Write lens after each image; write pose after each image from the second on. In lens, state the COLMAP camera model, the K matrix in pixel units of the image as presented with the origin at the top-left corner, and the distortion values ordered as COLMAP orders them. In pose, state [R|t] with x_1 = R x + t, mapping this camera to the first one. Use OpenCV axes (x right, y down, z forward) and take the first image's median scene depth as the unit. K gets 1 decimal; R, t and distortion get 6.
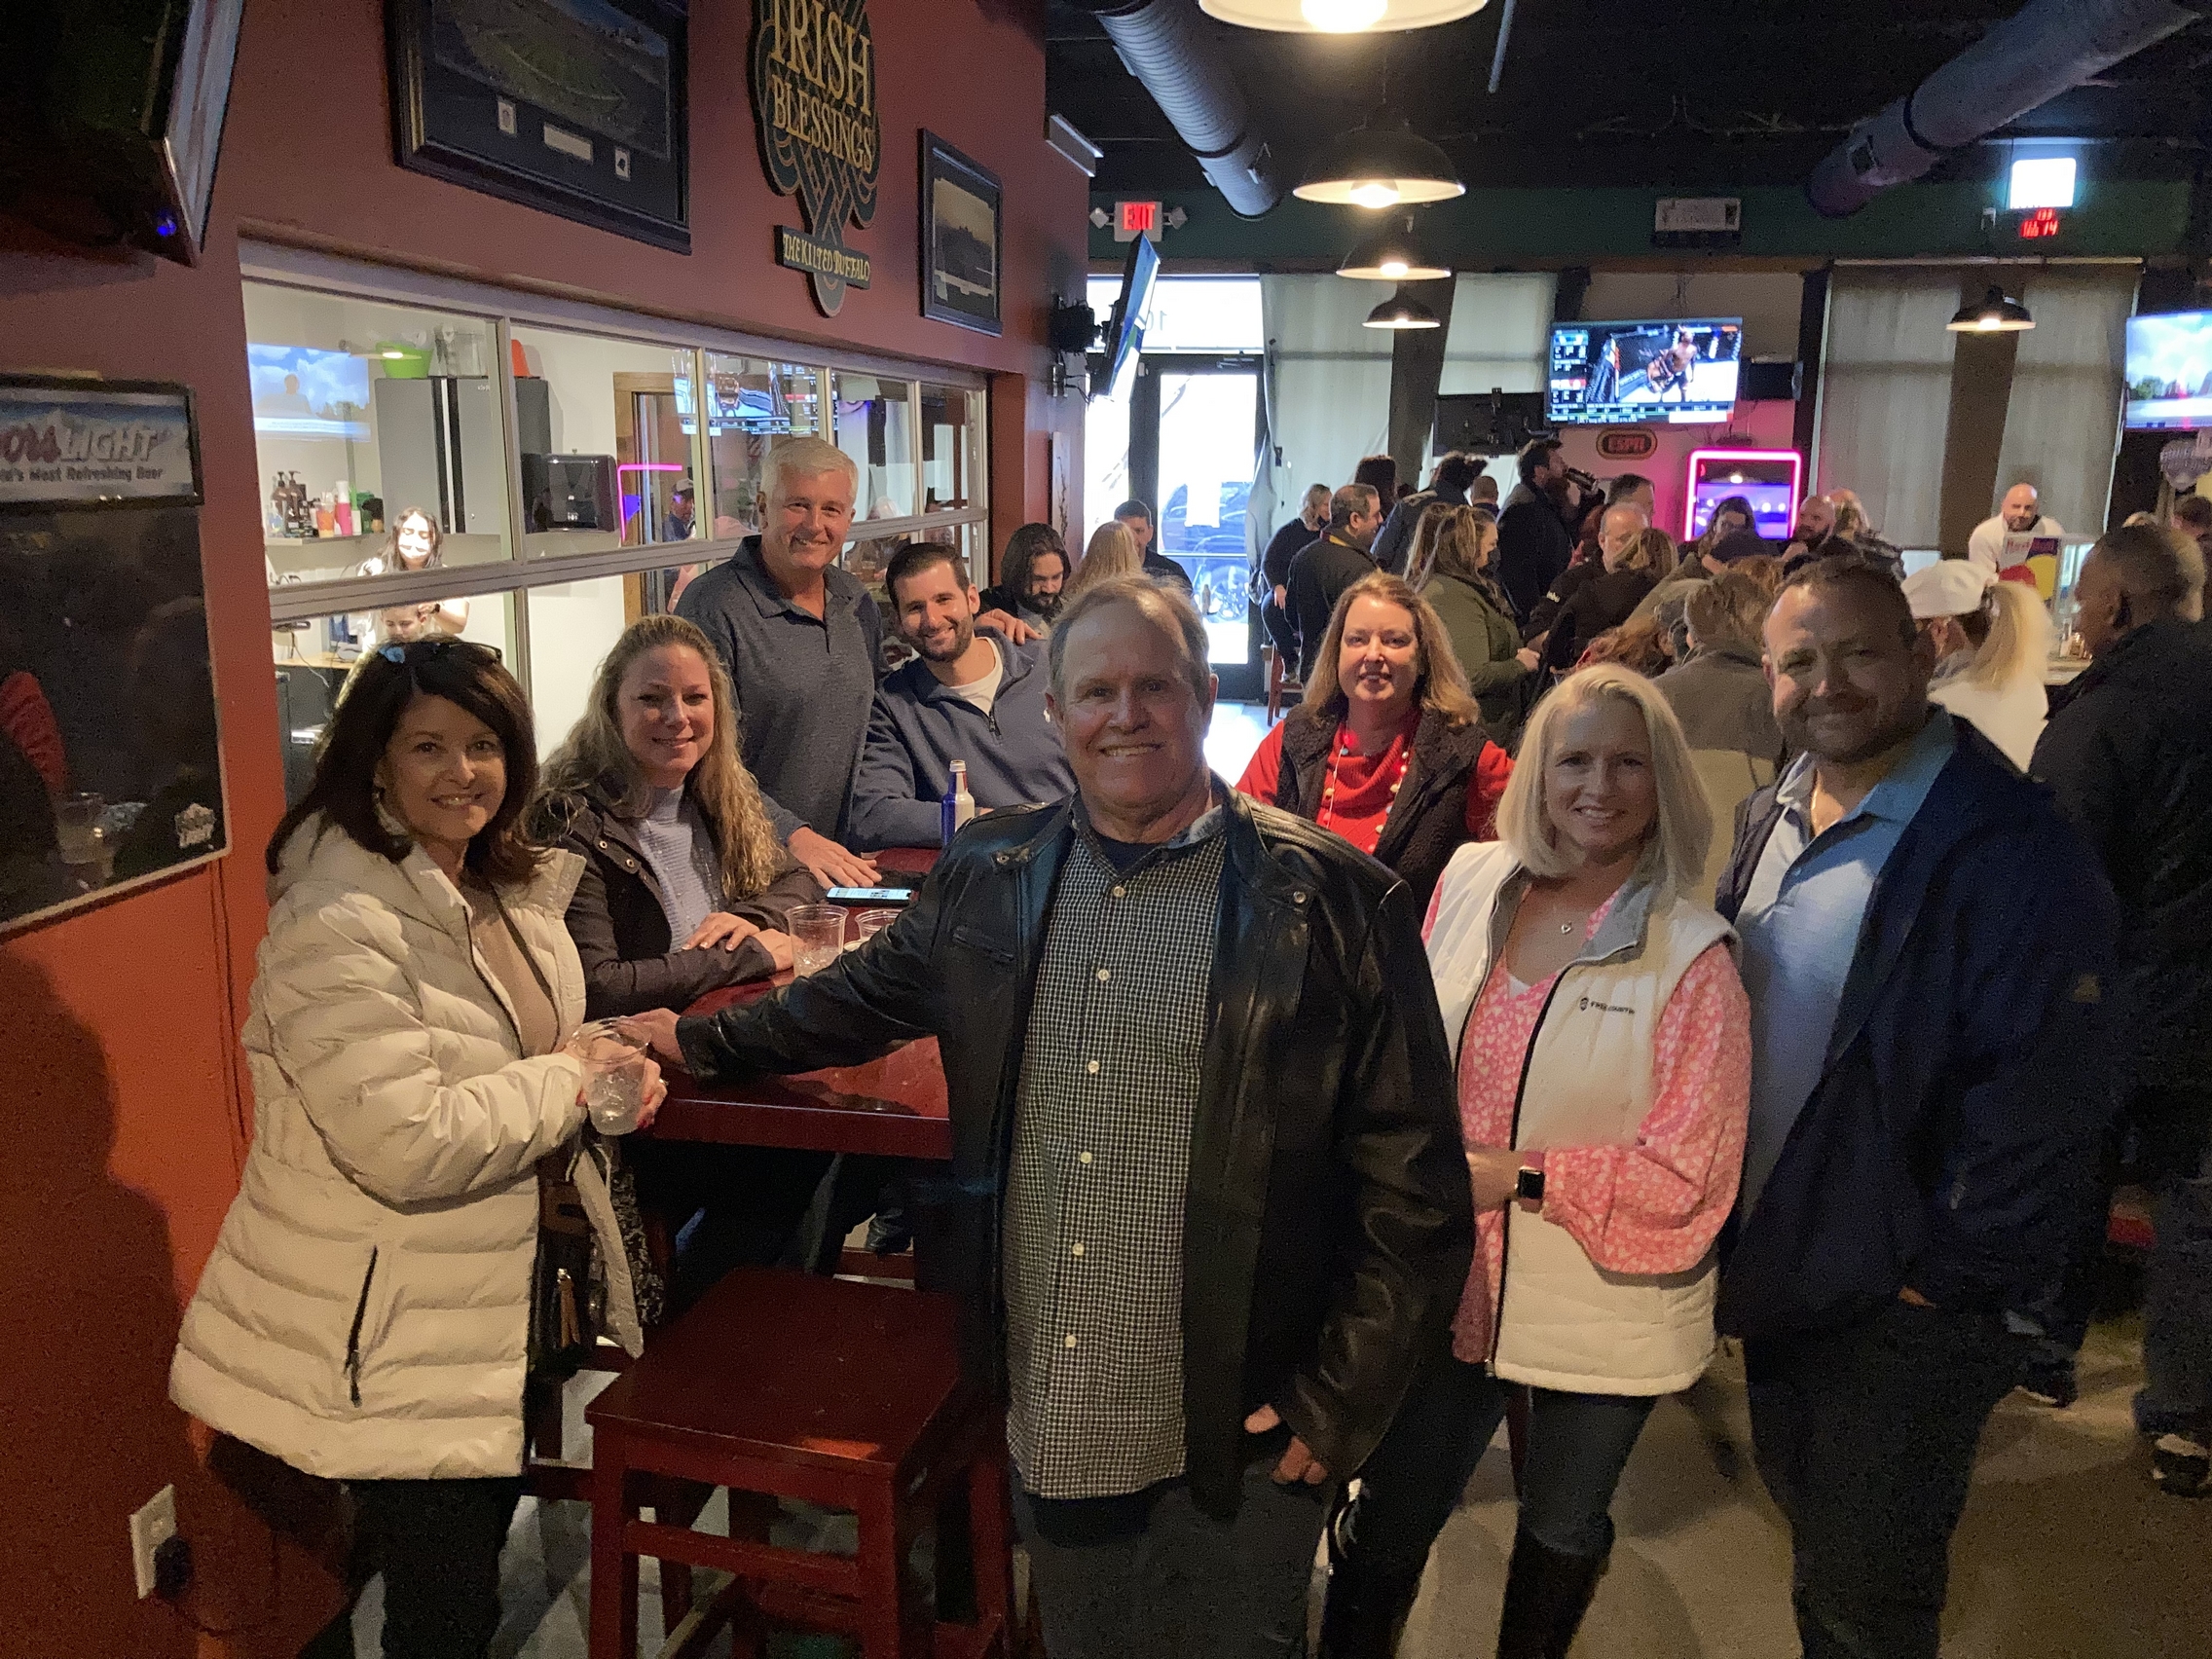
lens RADIAL K [[1831.8, 0, 1126.2], [0, 1831.8, 824.1], [0, 0, 1]] dist [0.013090, -0.007982]
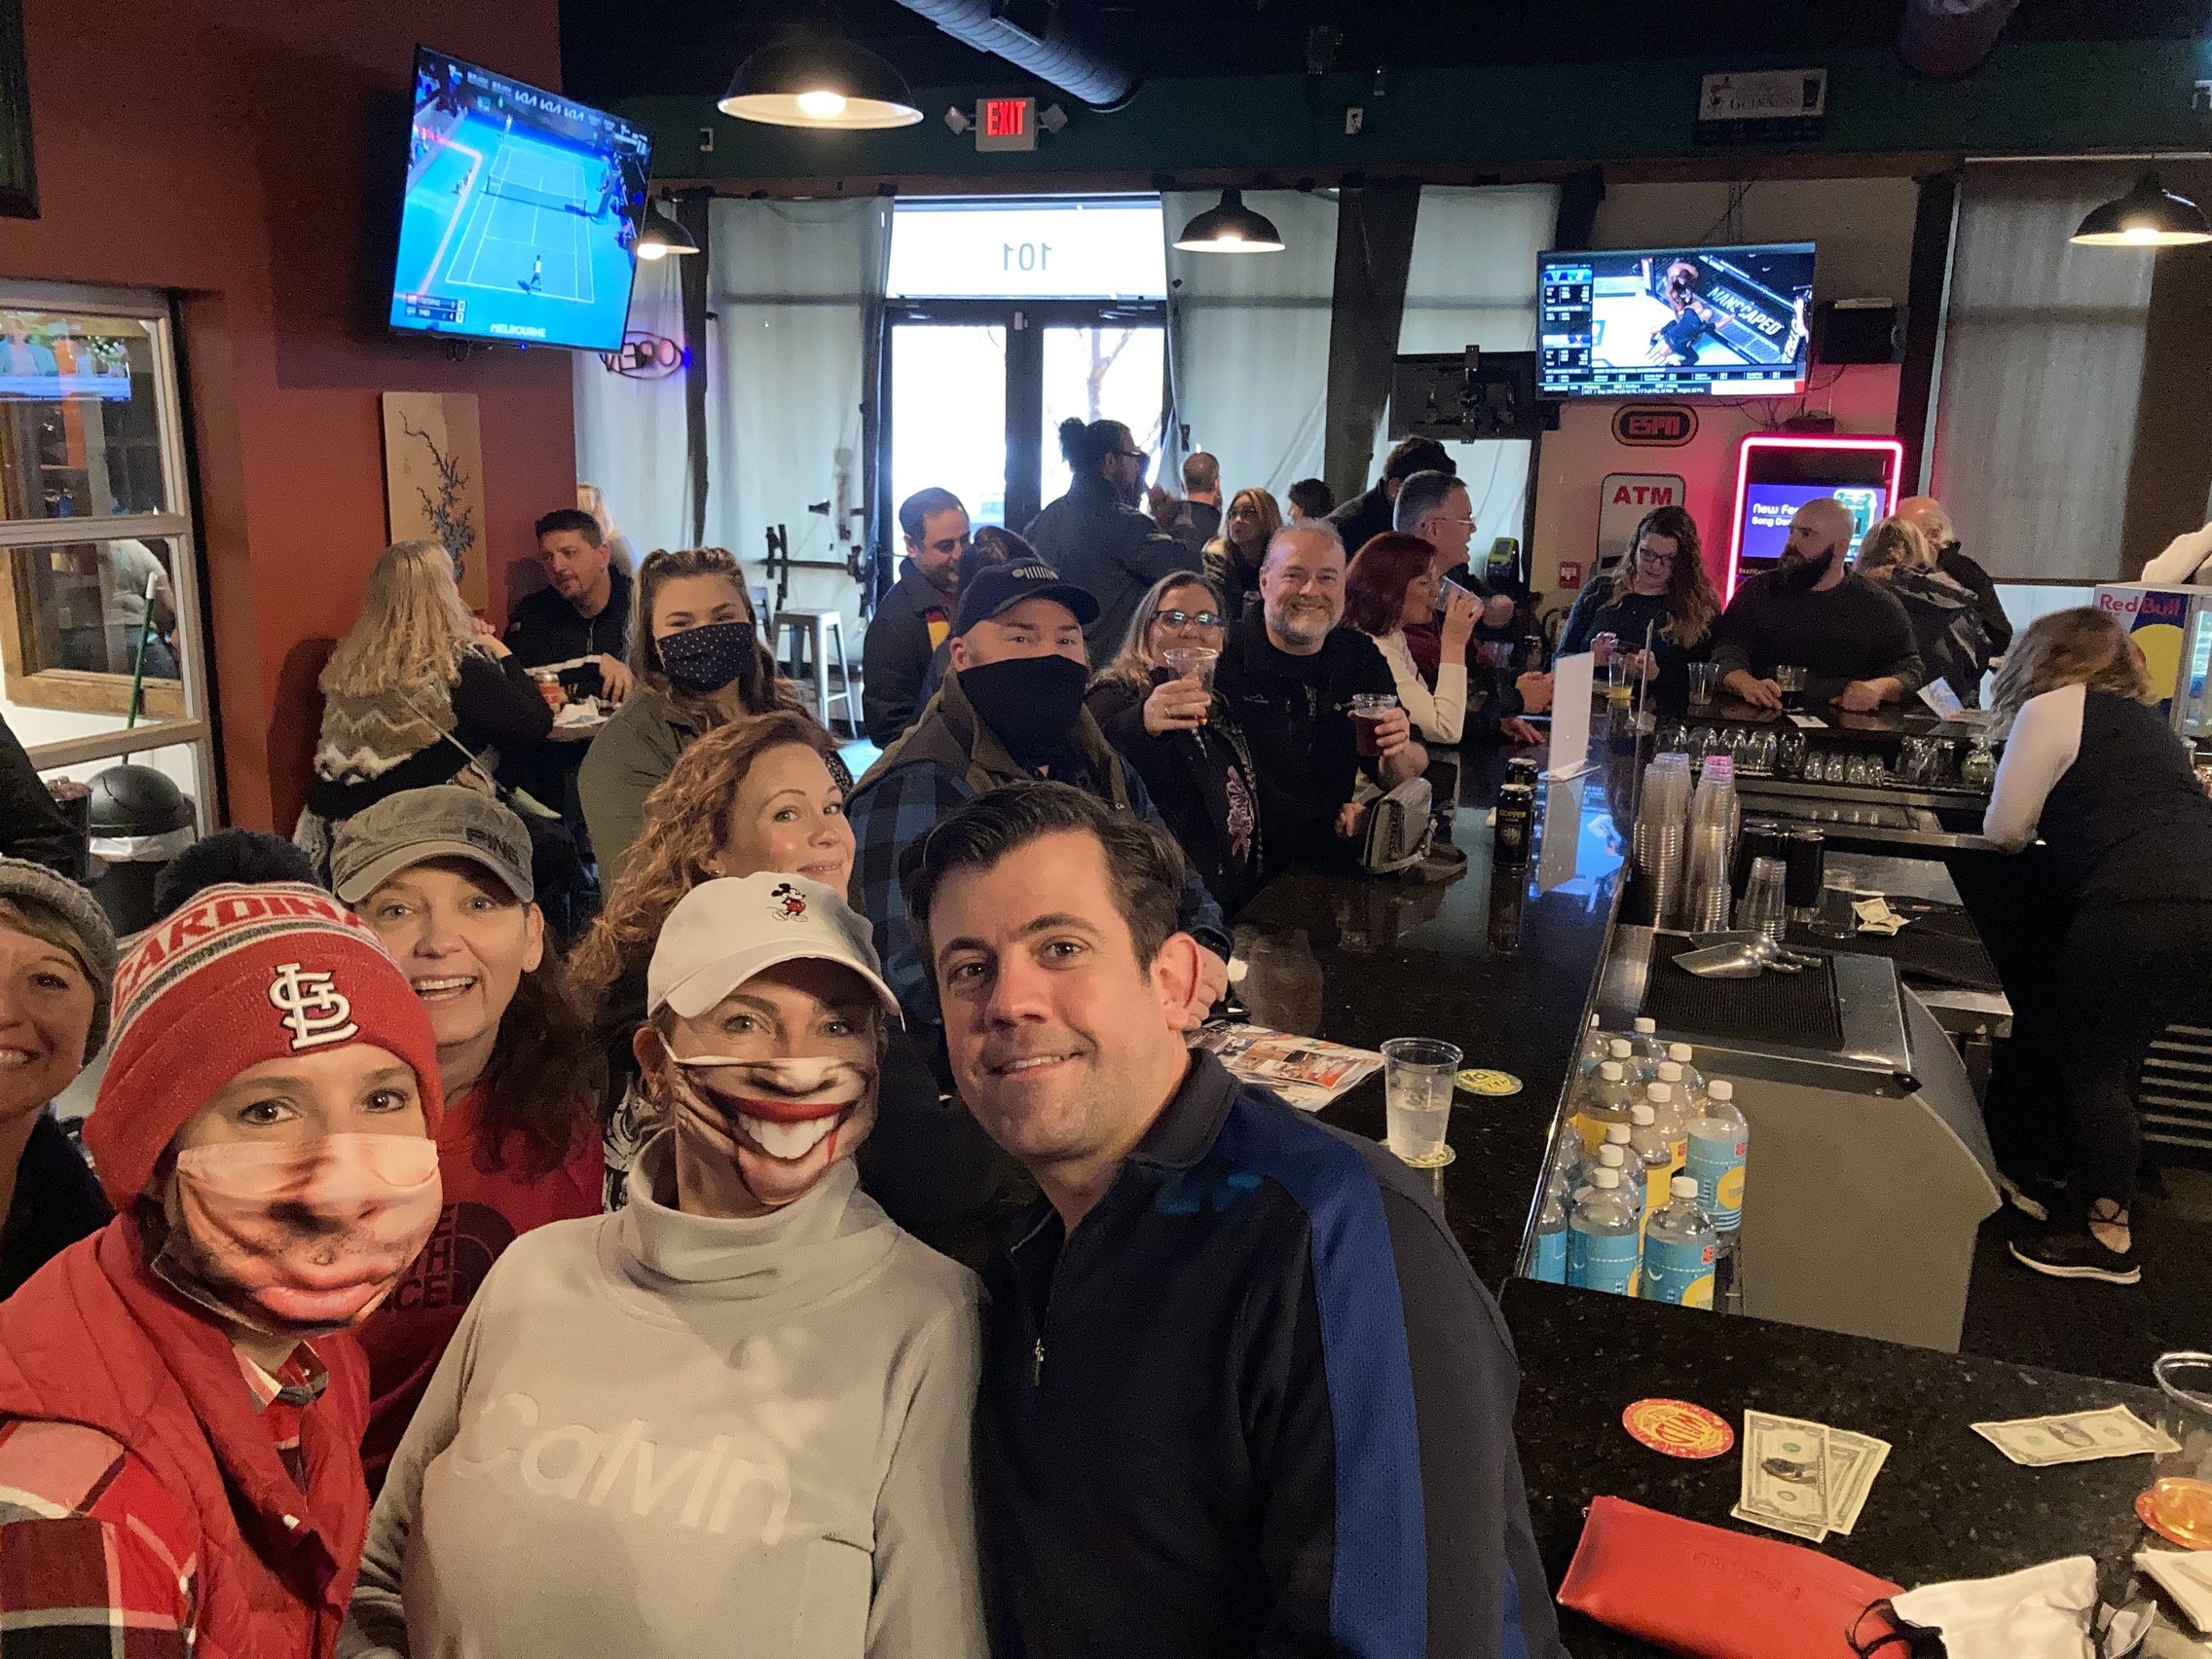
lens RADIAL K [[1831.8, 0, 1091.2], [0, 1831.8, 834.6], [0, 0, 1]] dist [0.013090, -0.007982]
pose [[0.981524, 0.051941, -0.184155, 0.200208], [-0.049117, 0.998595, 0.019865, -0.052326], [0.184928, -0.010452, 0.982696, 0.260349]]
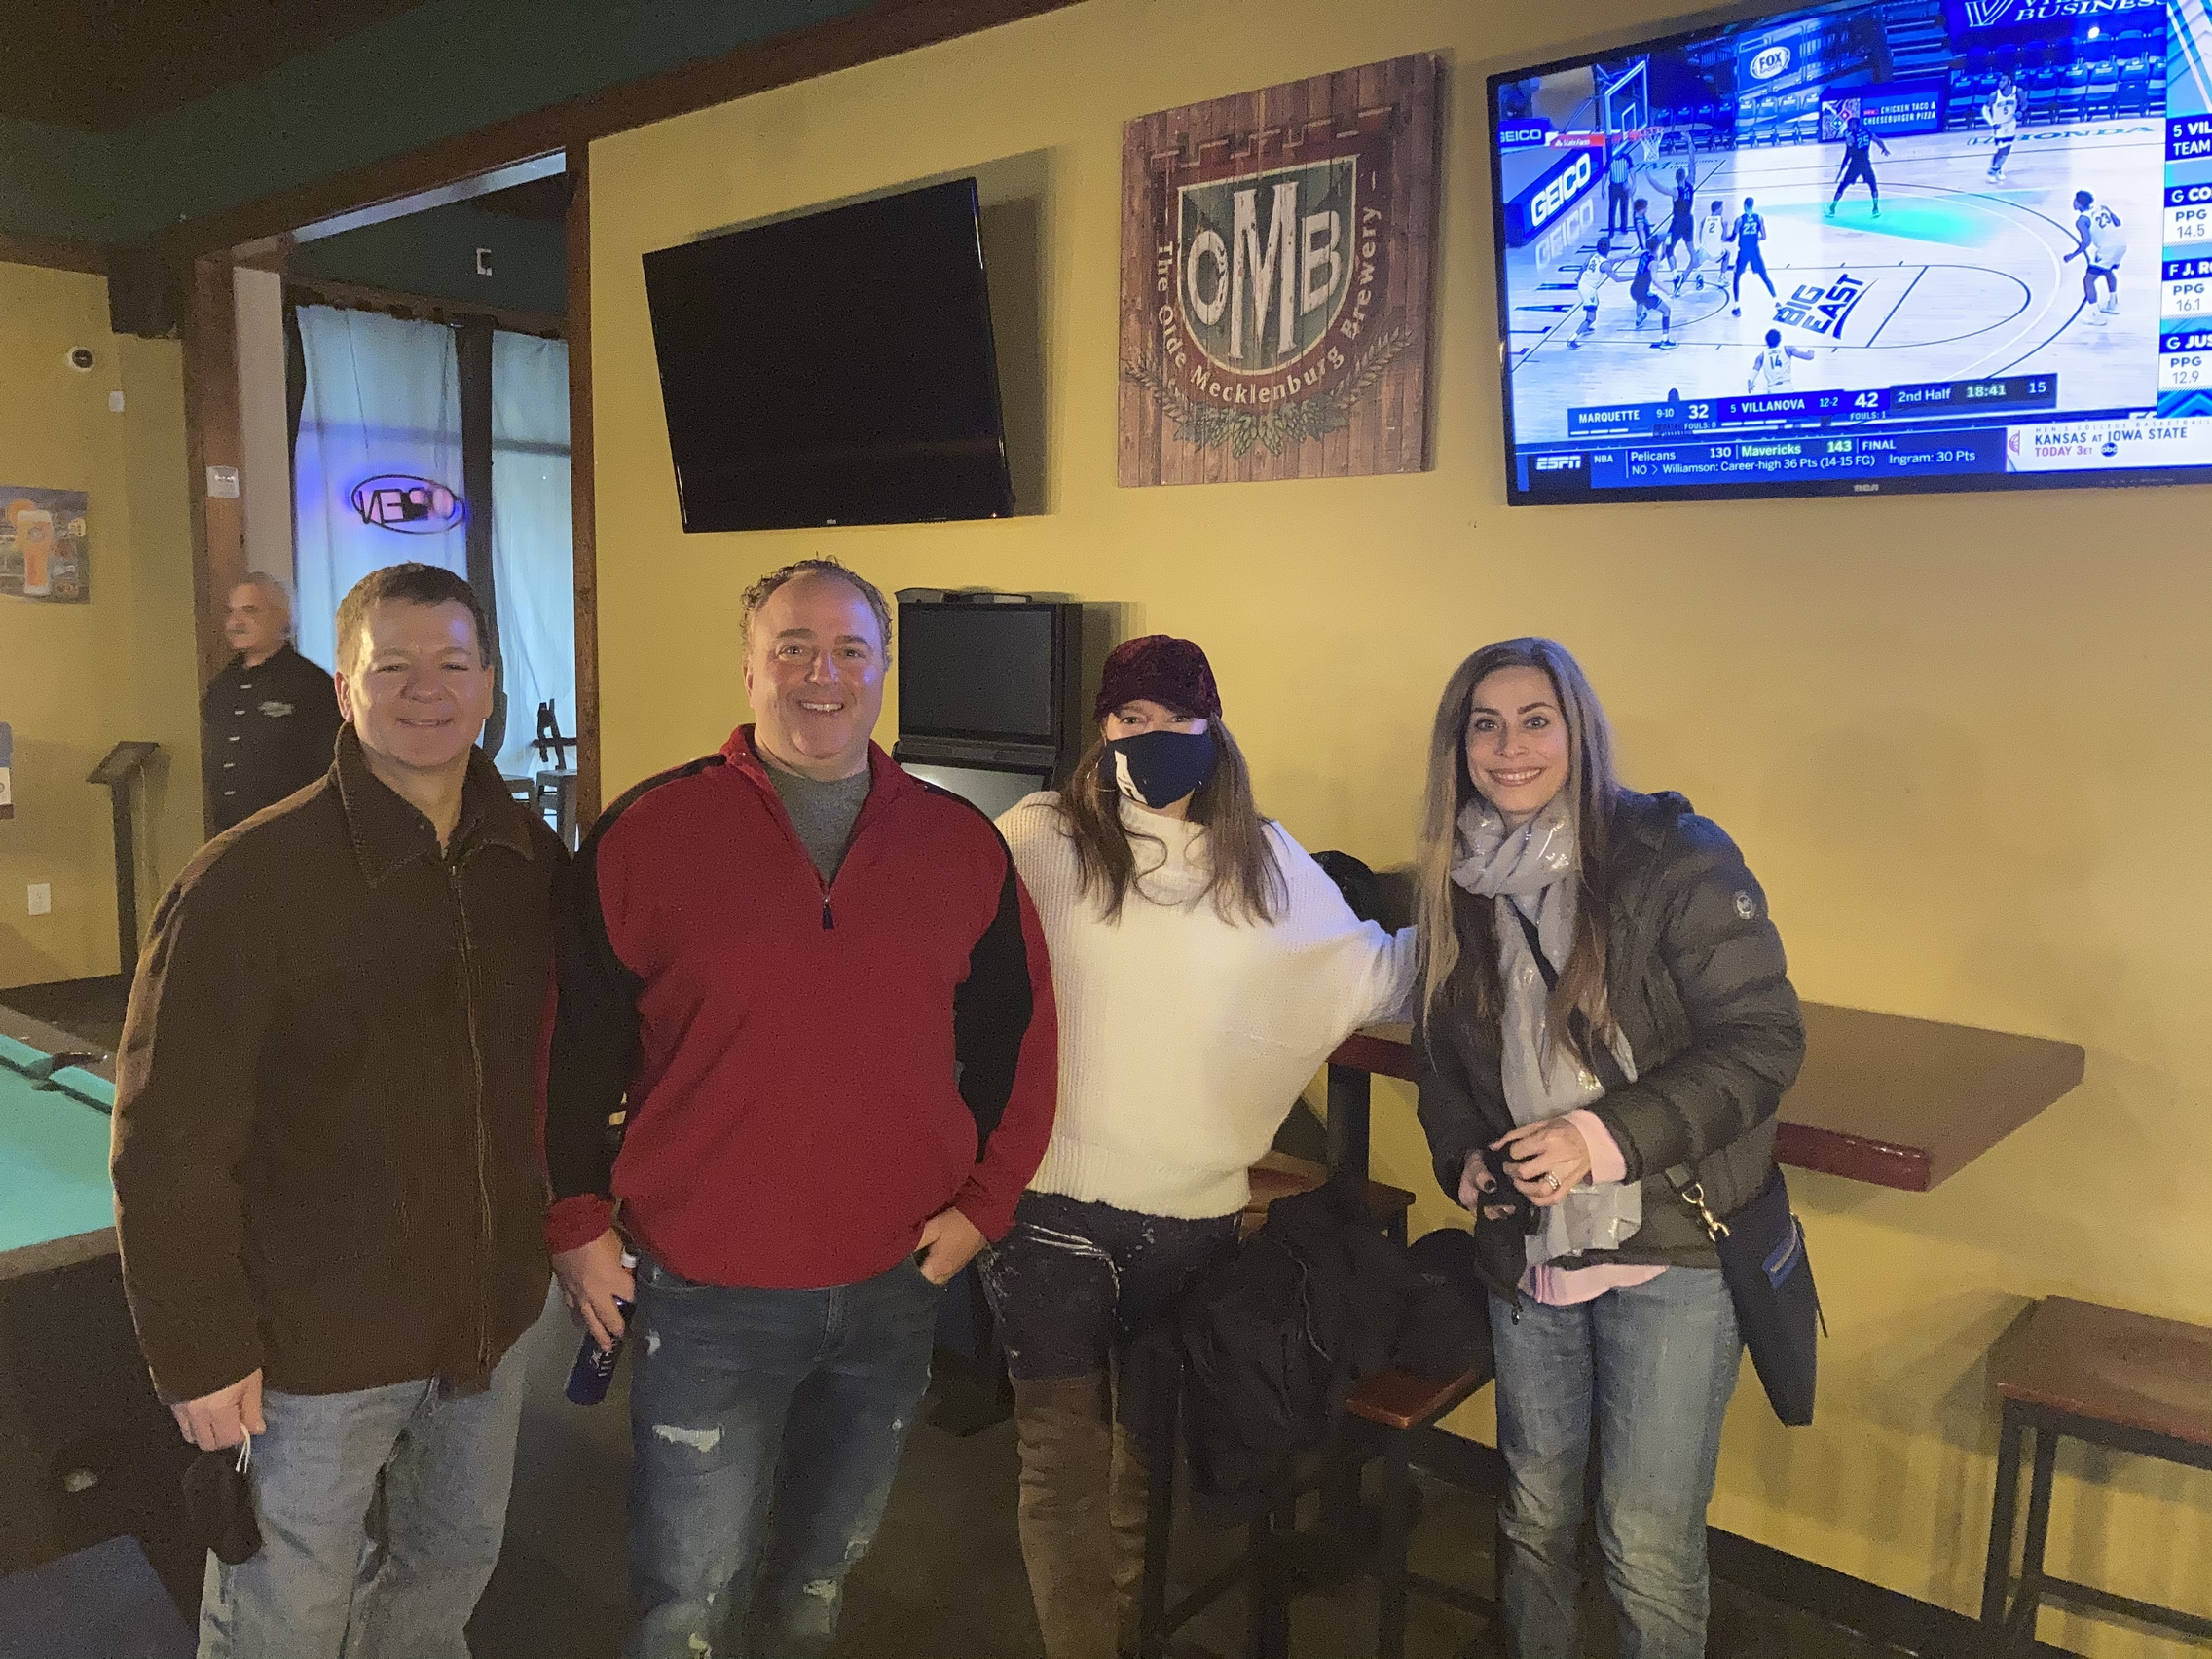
lens RADIAL K [[1831.8, 0, 1102.7], [0, 1831.8, 827.7], [0, 0, 1]] dist [0.013090, -0.007982]
pose [[0.543148, -0.132098, 0.829180, -0.450673], [0.173226, 0.983931, 0.043282, -0.102943], [-0.821573, 0.120127, 0.557303, 0.444836]]
